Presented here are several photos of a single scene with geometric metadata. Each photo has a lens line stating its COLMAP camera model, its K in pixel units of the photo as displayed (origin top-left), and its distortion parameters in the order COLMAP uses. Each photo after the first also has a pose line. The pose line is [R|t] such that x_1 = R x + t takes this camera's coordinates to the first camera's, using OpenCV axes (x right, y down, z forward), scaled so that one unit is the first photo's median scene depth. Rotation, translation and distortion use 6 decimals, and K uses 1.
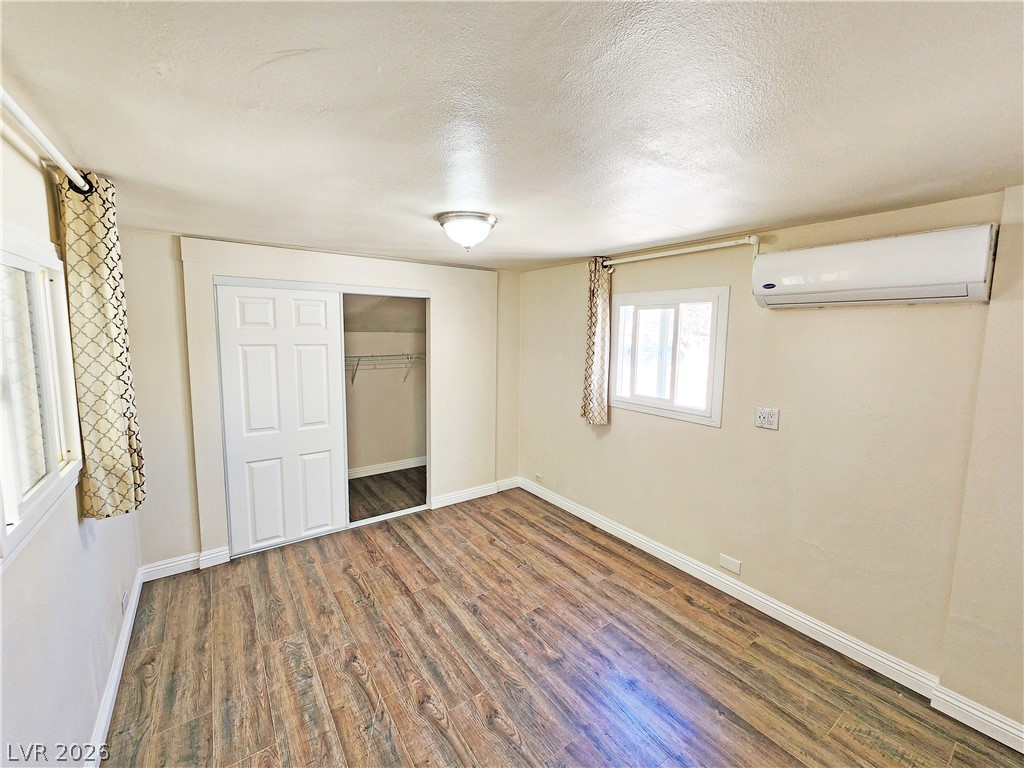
lens RADIAL K [[424.3, 0, 508.9], [0, 424.3, 376.5], [0, 0, 1]] dist [0.000906, -0.000351]
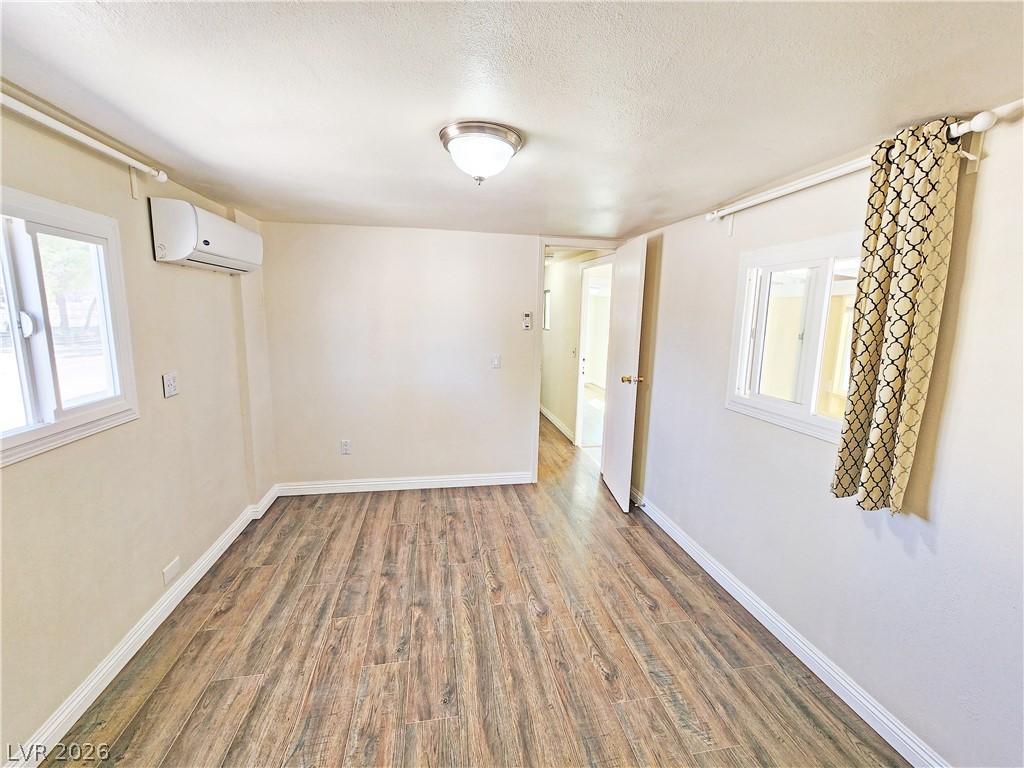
lens RADIAL K [[424.3, 0, 508.9], [0, 424.3, 376.5], [0, 0, 1]] dist [0.000906, -0.000351]
pose [[-0.904992, -0.095755, 0.414512, -0.469701], [0.012889, 0.967722, 0.251691, -0.154647], [-0.425233, 0.233121, -0.874546, 1.663703]]
